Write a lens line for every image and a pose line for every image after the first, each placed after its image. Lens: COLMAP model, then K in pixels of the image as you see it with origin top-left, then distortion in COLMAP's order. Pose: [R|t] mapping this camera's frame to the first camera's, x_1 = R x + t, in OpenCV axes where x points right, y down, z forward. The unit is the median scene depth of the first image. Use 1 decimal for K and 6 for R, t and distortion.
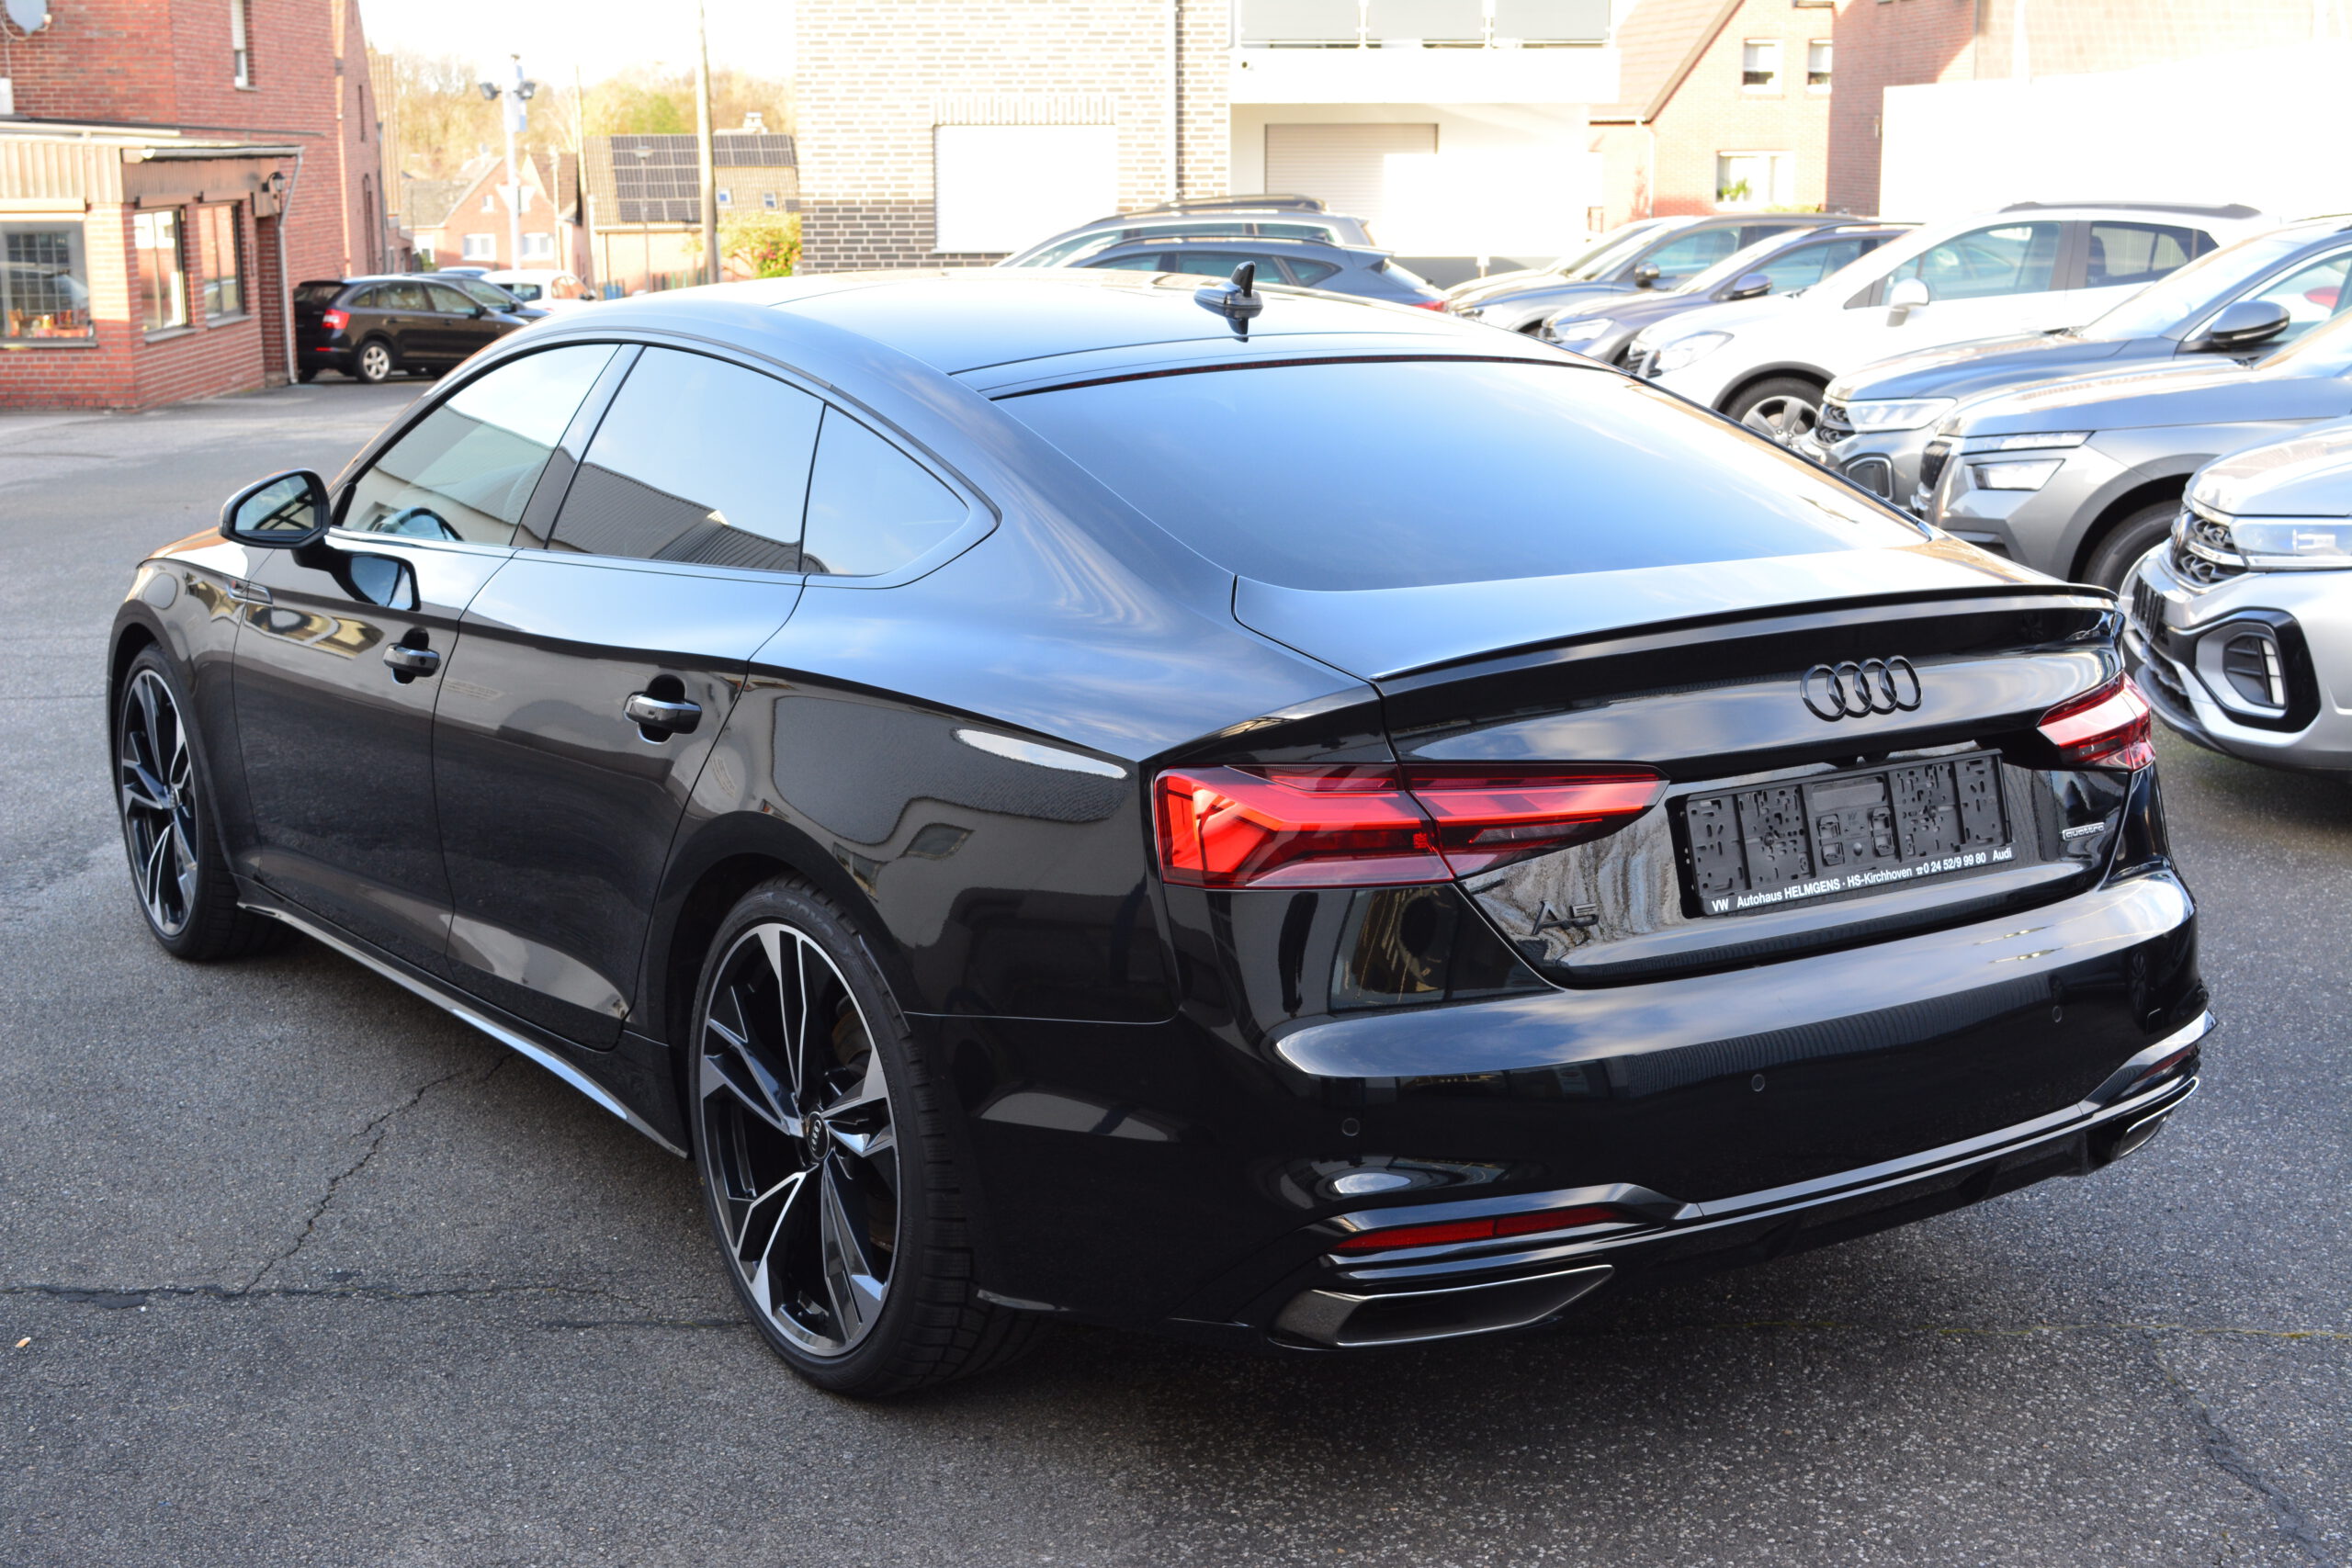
lens RADIAL K [[2934.8, 0, 1176.0], [0, 2934.8, 784.0], [0, 0, 1]] dist [-0.048400, 0.025122]
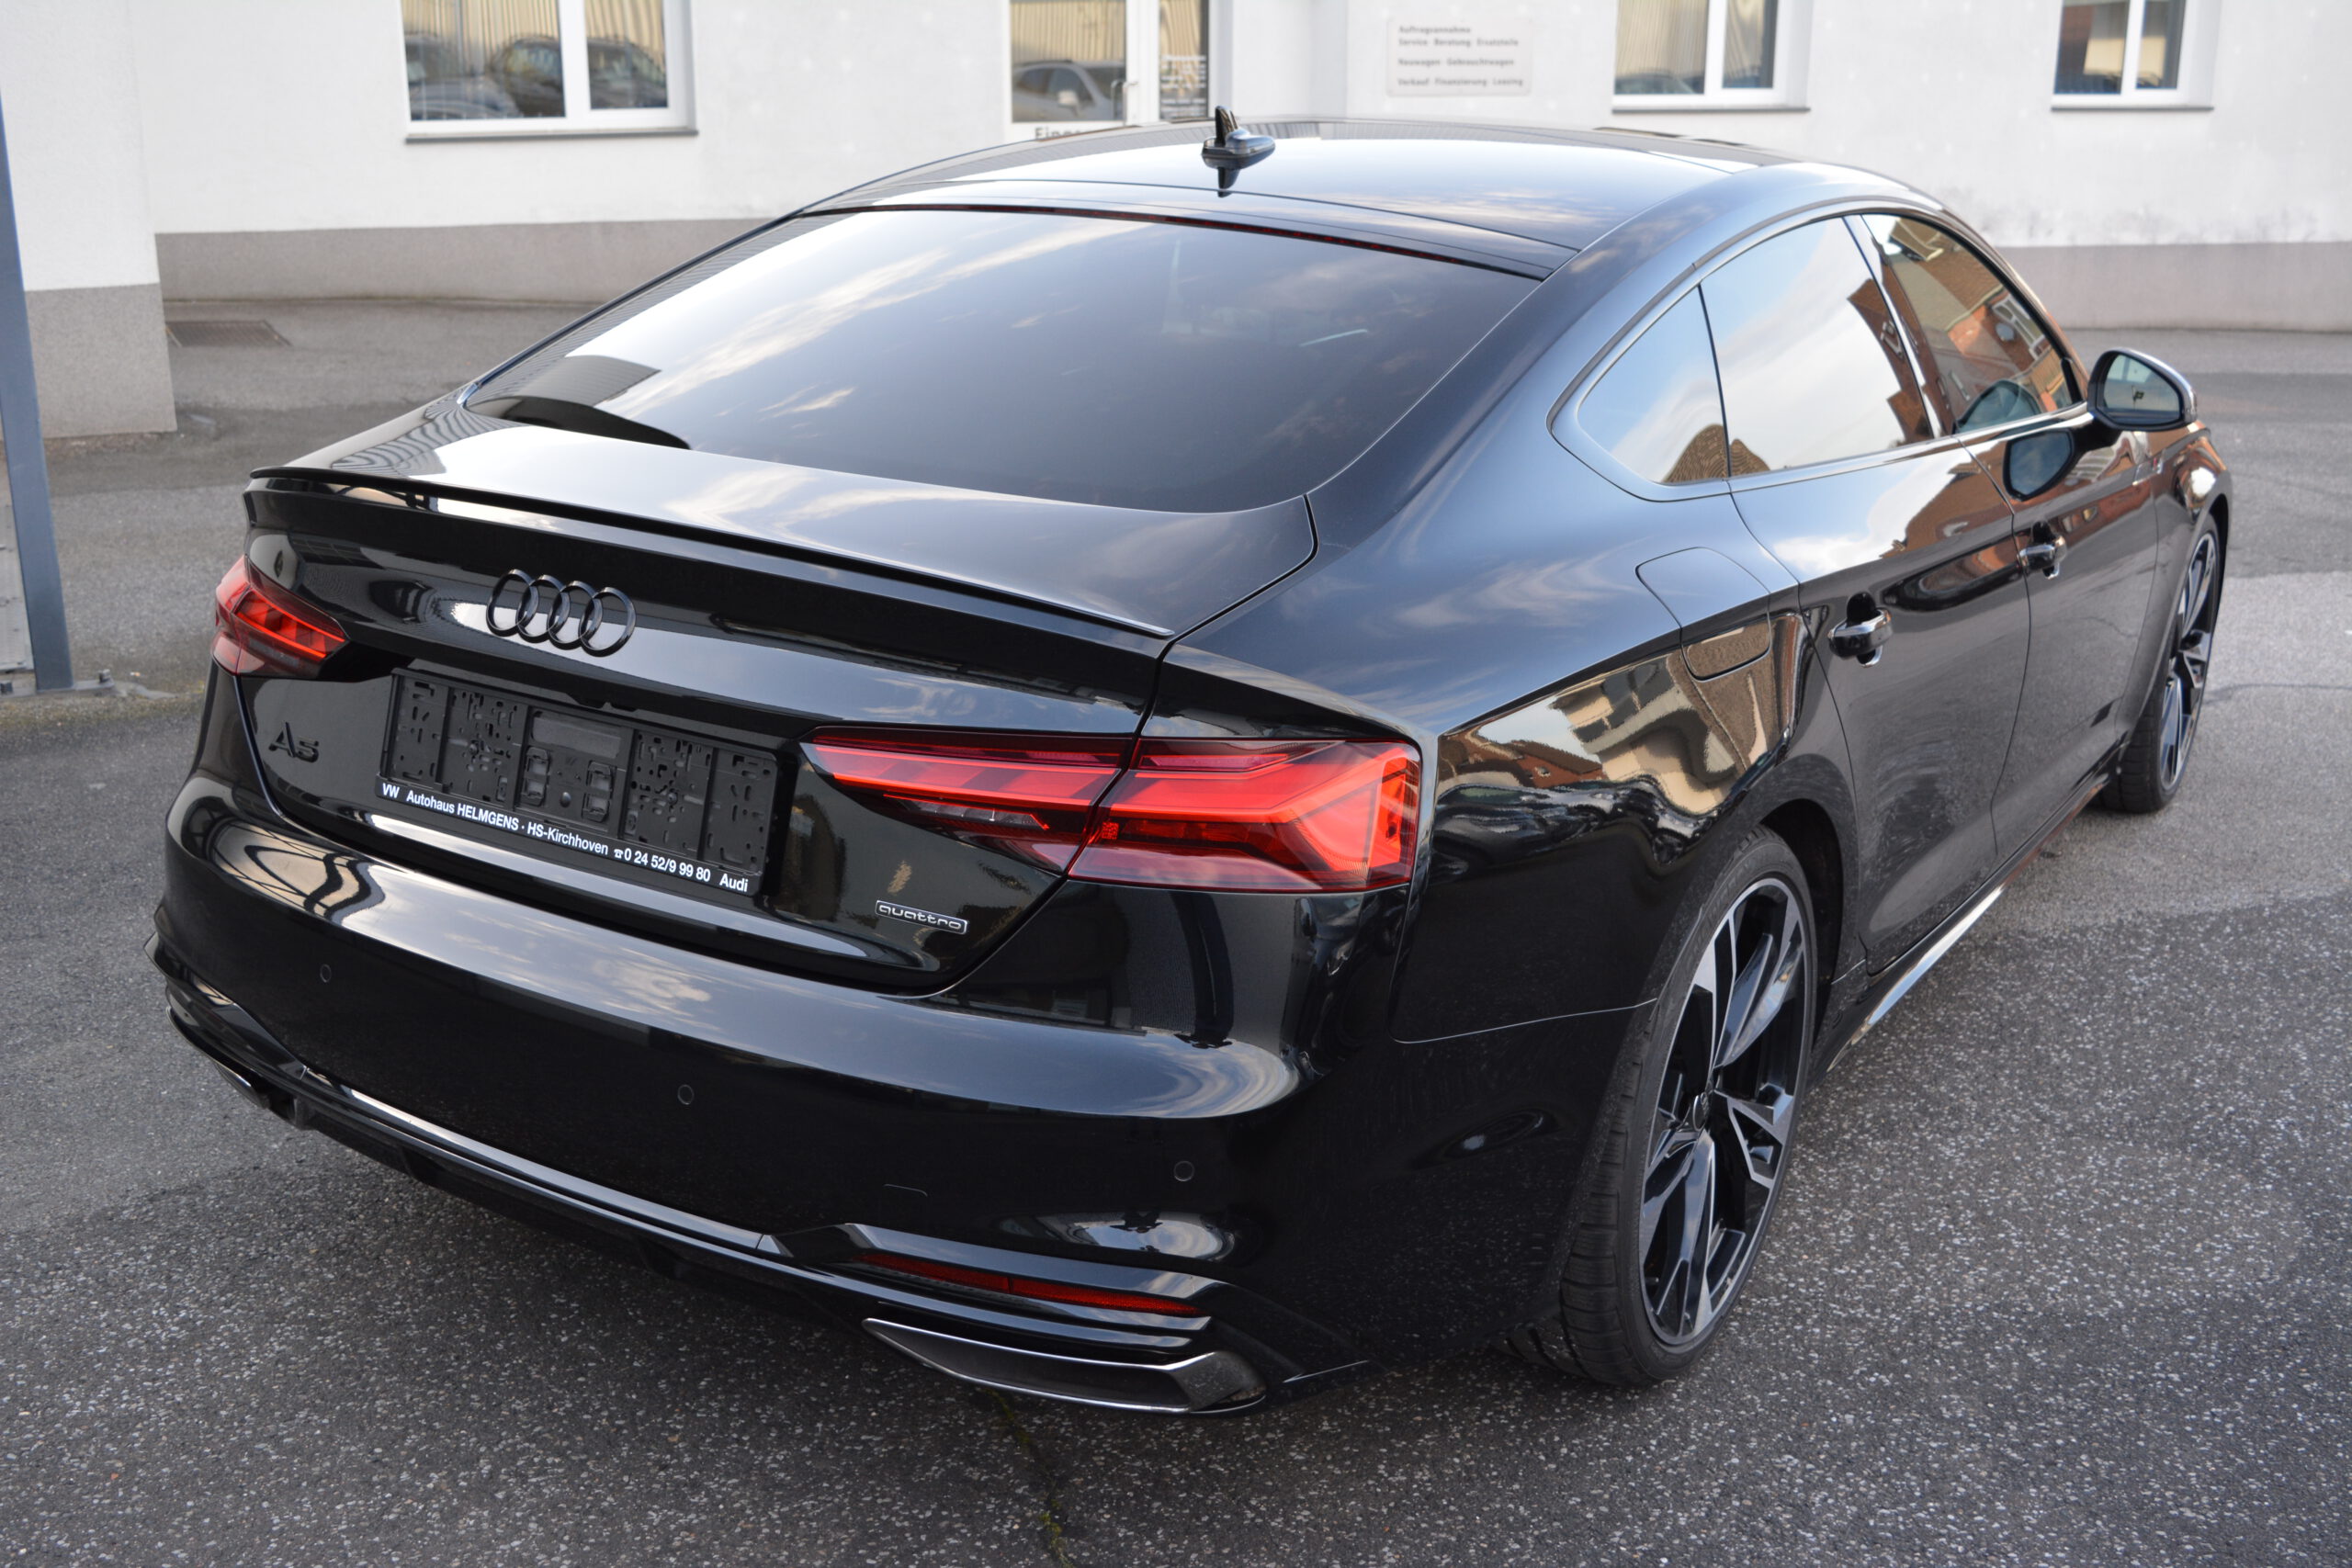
lens RADIAL K [[2450.2, 0, 1176.0], [0, 2450.2, 784.0], [0, 0, 1]] dist [-0.071694, 0.023278]
pose [[0.394105, 0.278725, -0.875782, 0.091390], [-0.202902, 0.955779, 0.212878, -0.016739], [0.896388, 0.093802, 0.433231, 0.084394]]
